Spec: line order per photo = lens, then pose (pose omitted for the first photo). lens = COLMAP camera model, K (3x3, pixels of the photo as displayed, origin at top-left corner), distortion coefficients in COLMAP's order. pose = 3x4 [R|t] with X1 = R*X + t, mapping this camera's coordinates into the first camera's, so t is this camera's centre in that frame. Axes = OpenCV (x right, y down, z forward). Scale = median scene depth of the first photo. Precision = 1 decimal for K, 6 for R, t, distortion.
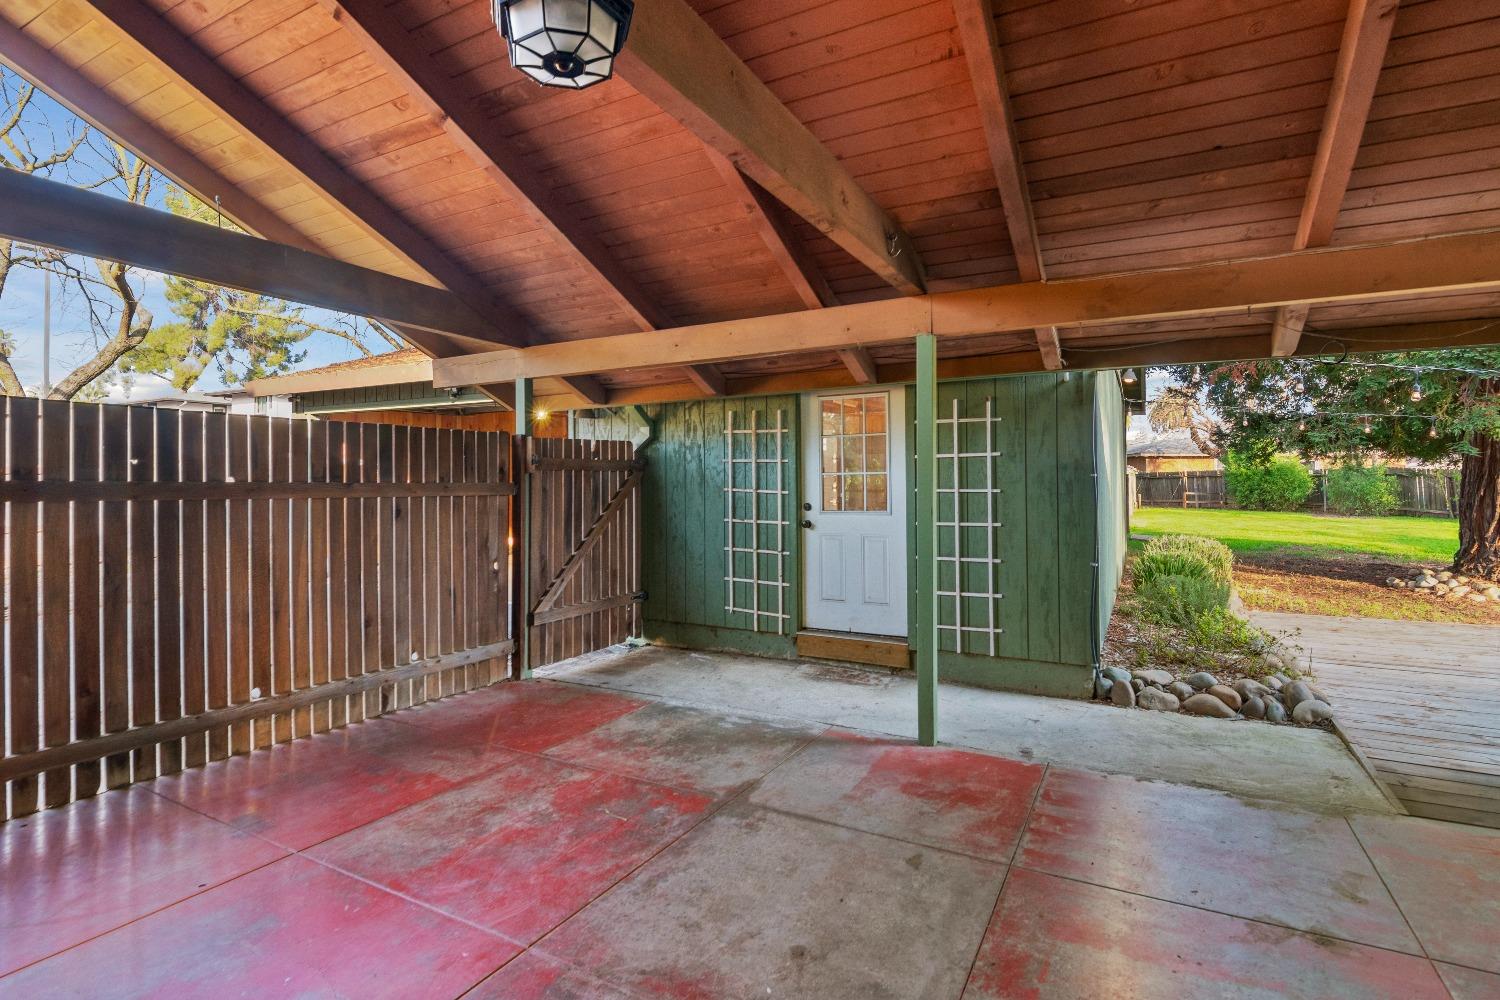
lens RADIAL K [[718.5, 0, 753.5], [0, 718.5, 489.5], [0, 0, 1]] dist [0.005088, 0.000363]
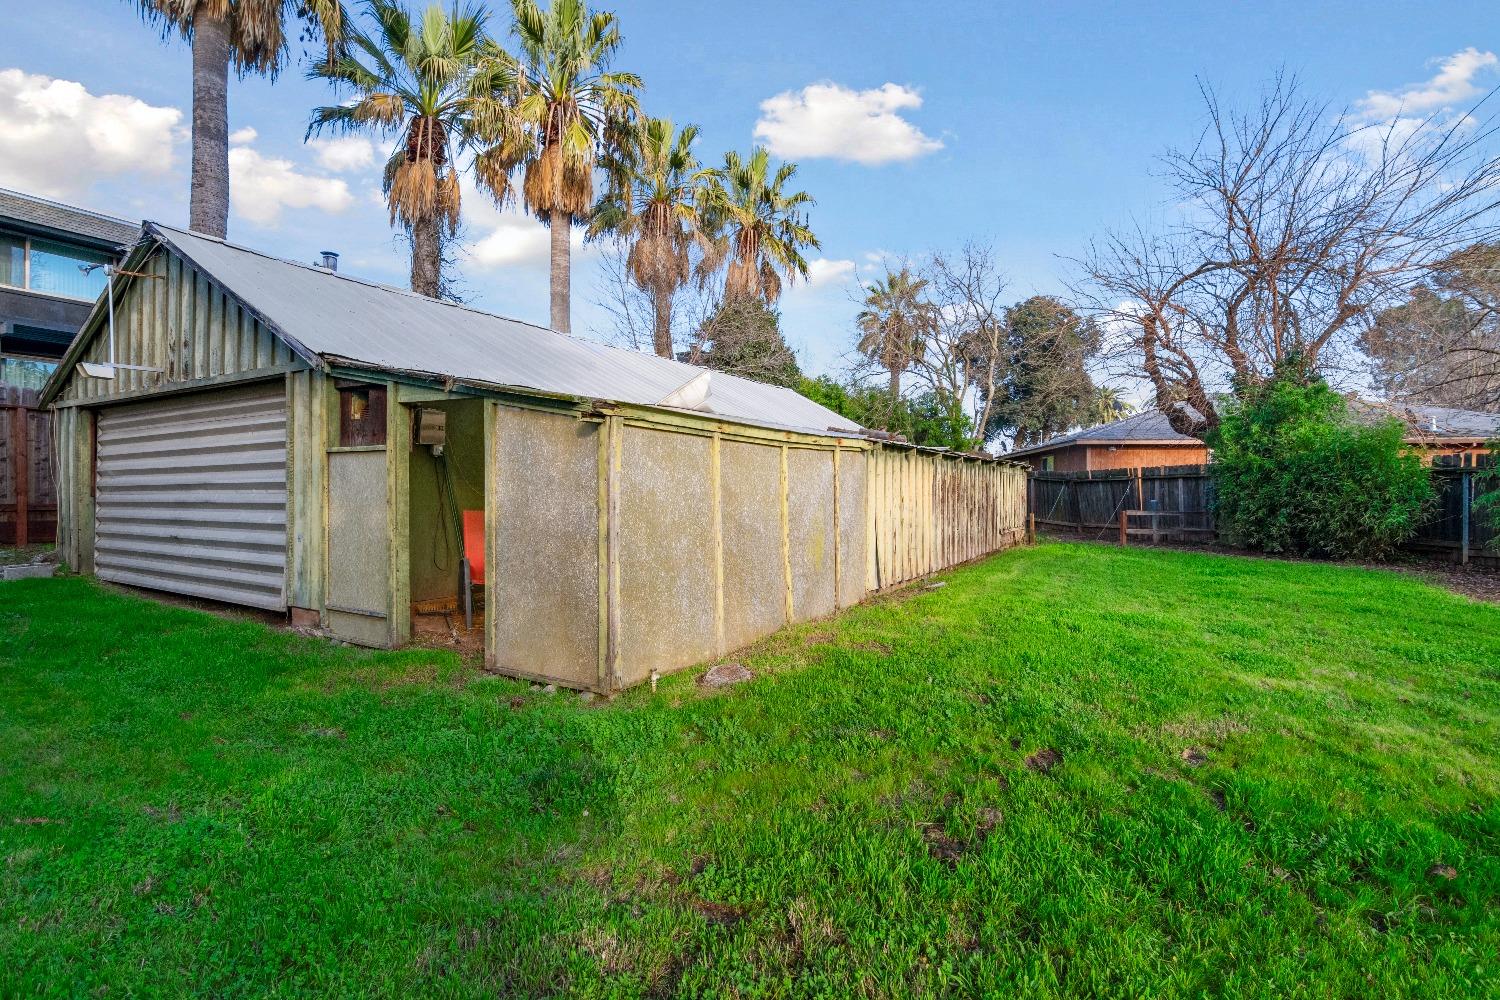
lens RADIAL K [[718.5, 0, 745.8], [0, 718.5, 495.4], [0, 0, 1]] dist [0.005088, 0.000363]
pose [[0.998901, 0.011801, -0.045354, 0.376517], [-0.012205, 0.999888, -0.008640, 0.001556], [0.045247, 0.009185, 0.998934, 0.529400]]
